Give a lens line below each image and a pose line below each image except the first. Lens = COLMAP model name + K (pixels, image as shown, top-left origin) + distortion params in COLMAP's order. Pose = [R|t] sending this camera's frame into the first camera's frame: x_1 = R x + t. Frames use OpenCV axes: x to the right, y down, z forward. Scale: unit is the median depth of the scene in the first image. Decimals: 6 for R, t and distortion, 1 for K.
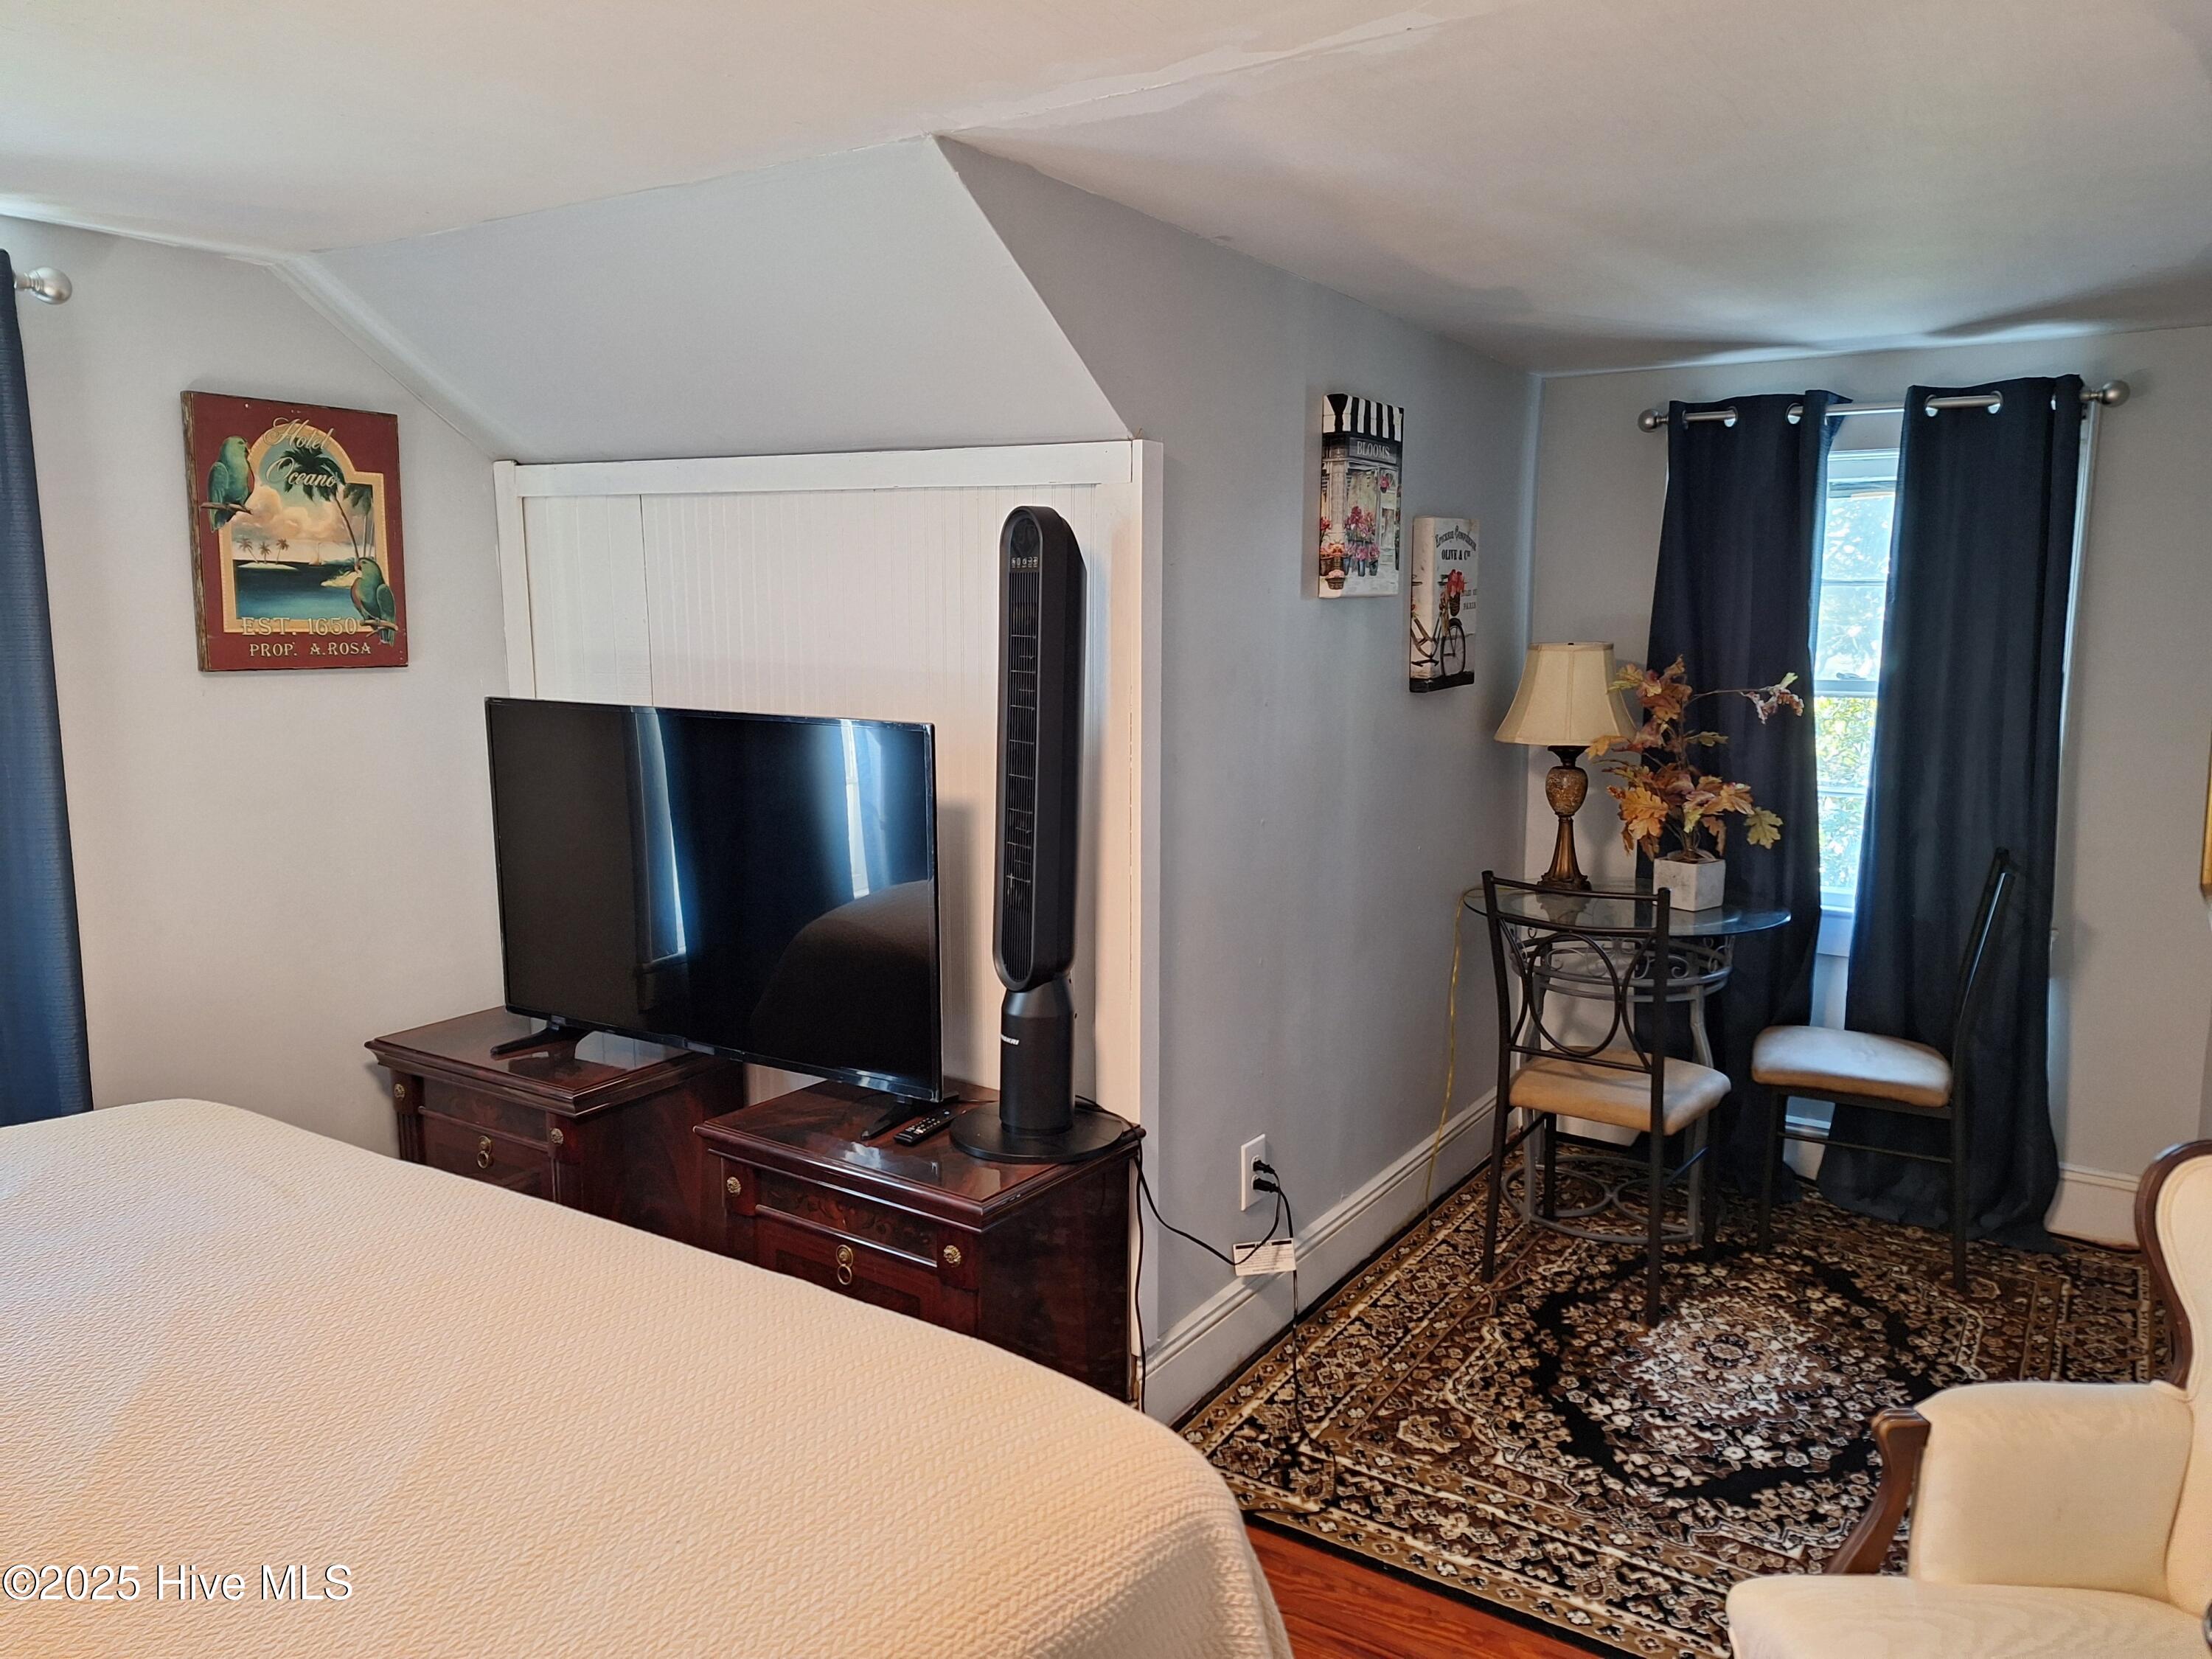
lens RADIAL K [[1520.9, 0, 1118.0], [0, 1520.9, 830.0], [0, 0, 1]] dist [0.075235, -0.076799]
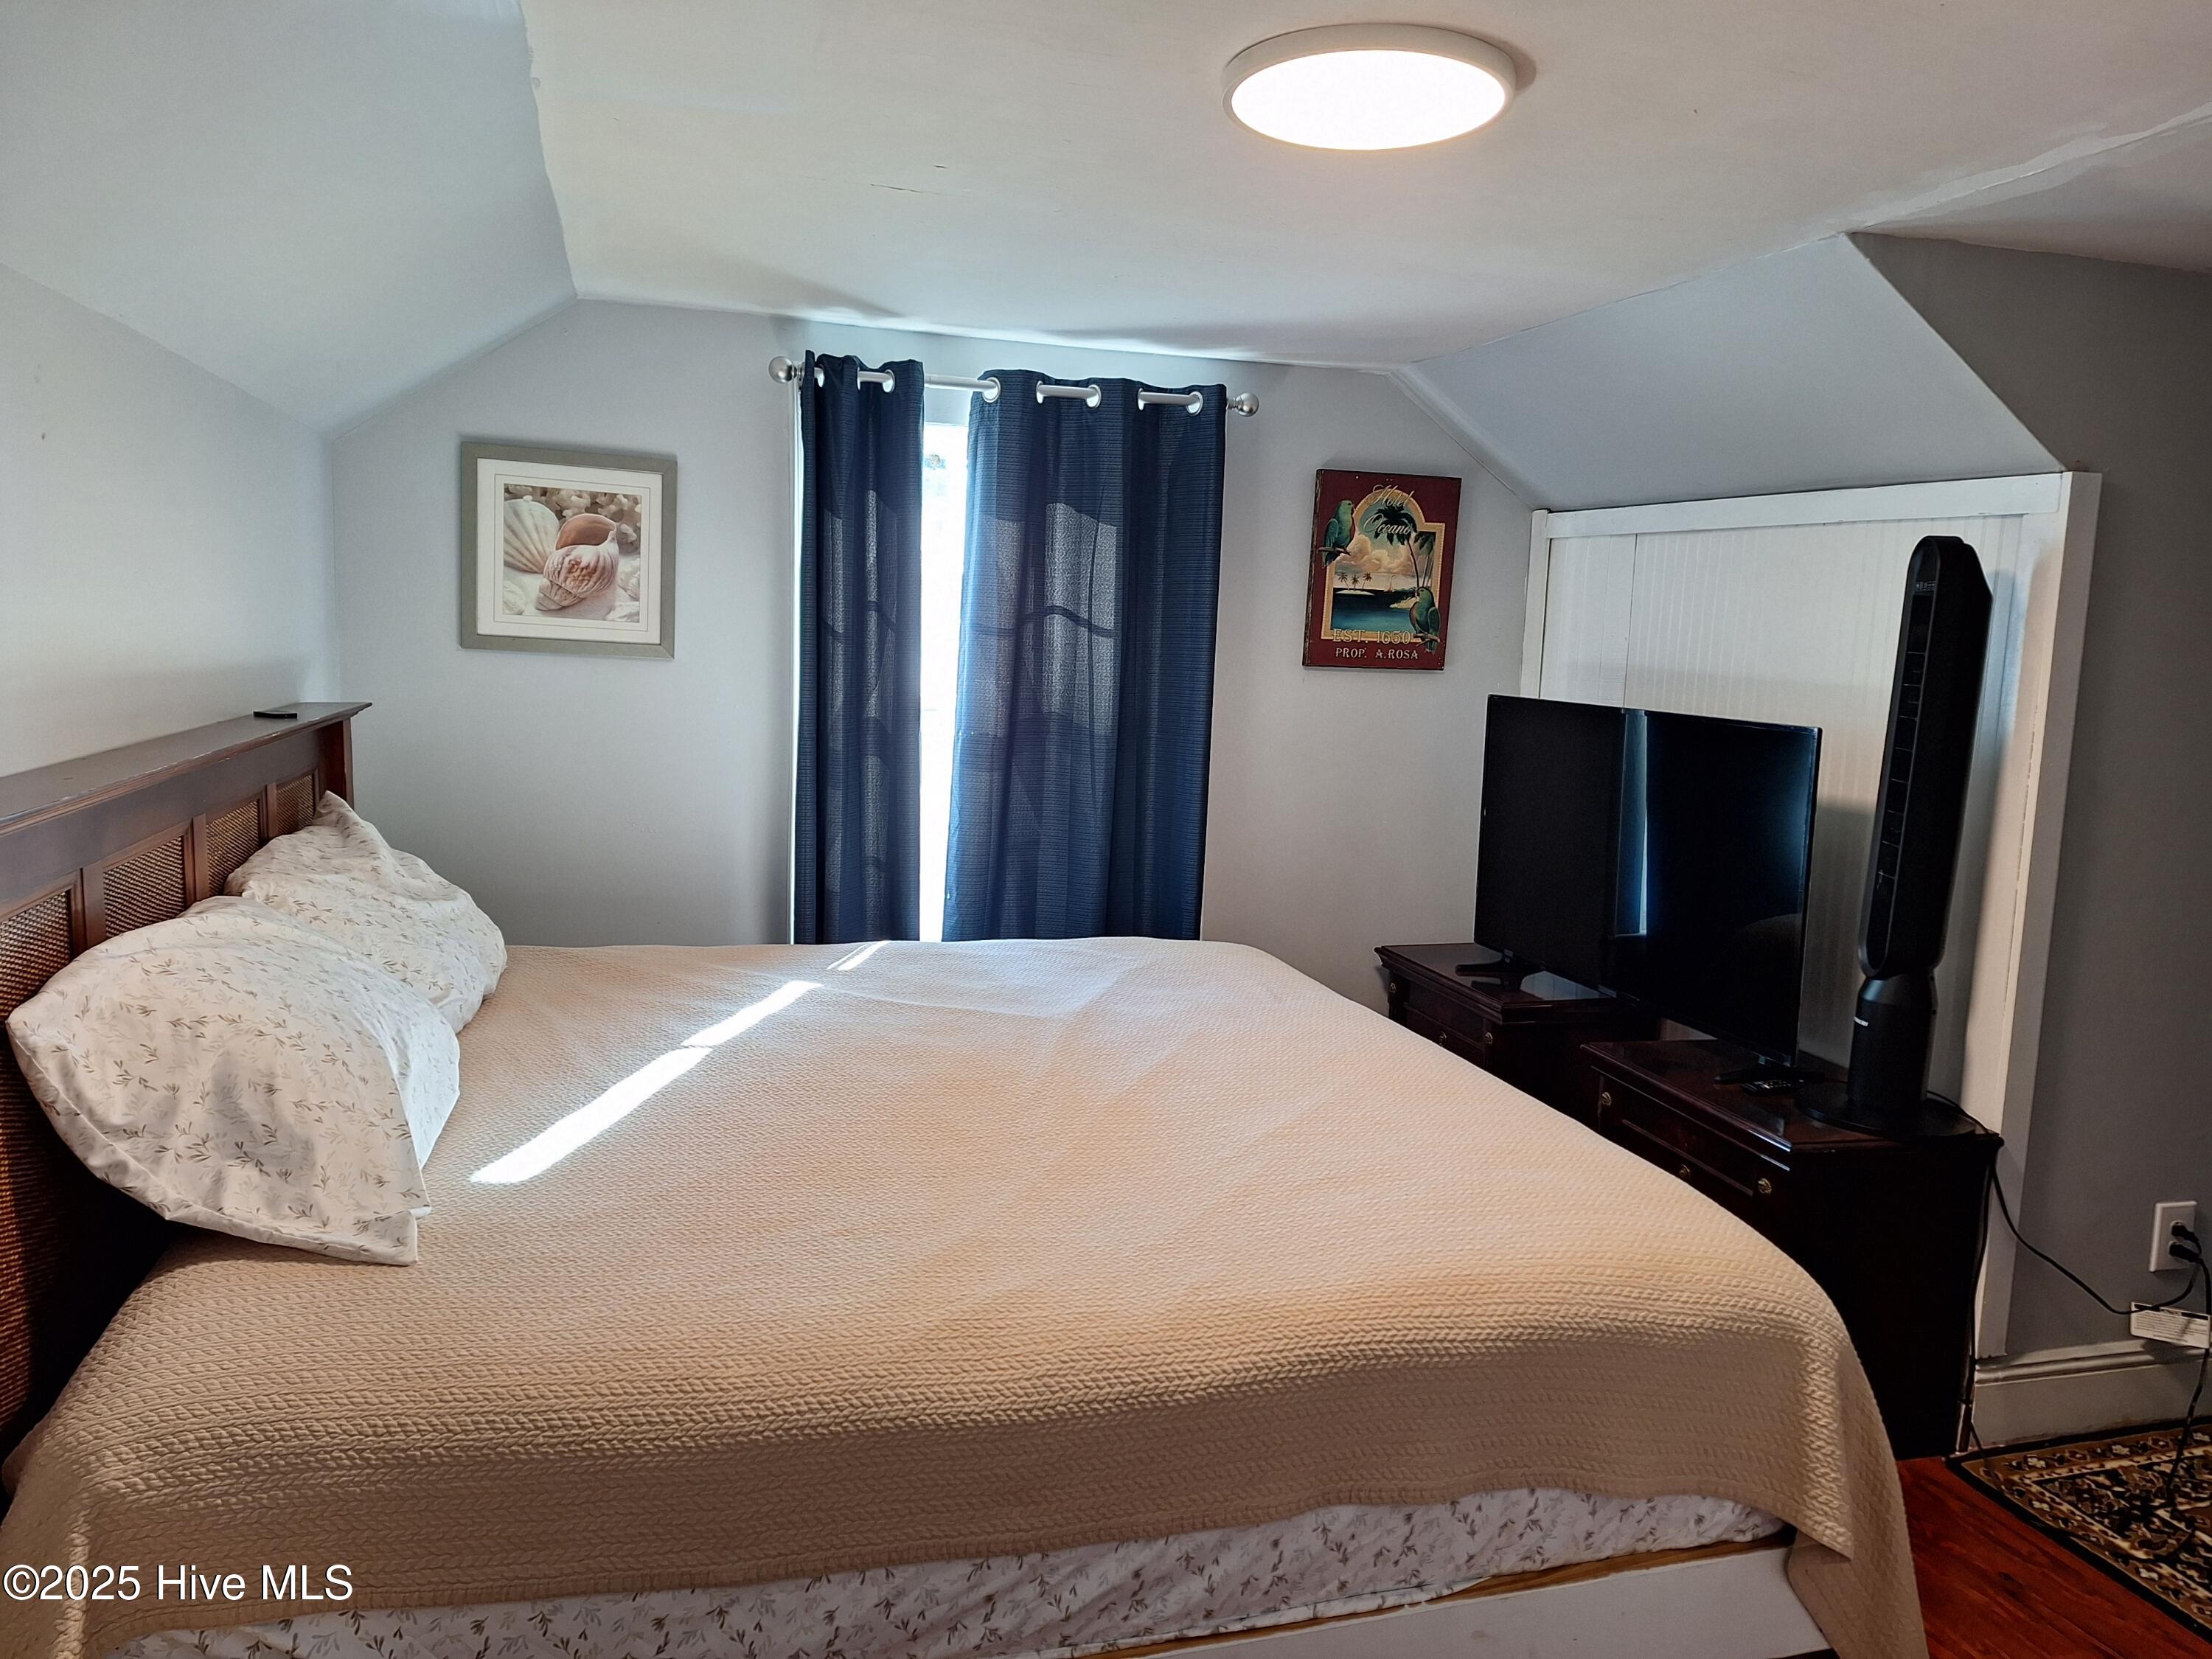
lens RADIAL K [[1520.9, 0, 1118.0], [0, 1520.9, 830.0], [0, 0, 1]] dist [0.075235, -0.076799]
pose [[0.762695, 0.109918, -0.637349, 0.183733], [-0.124938, 0.991930, 0.021561, 0.037853], [0.634576, 0.063185, 0.770273, -0.176609]]
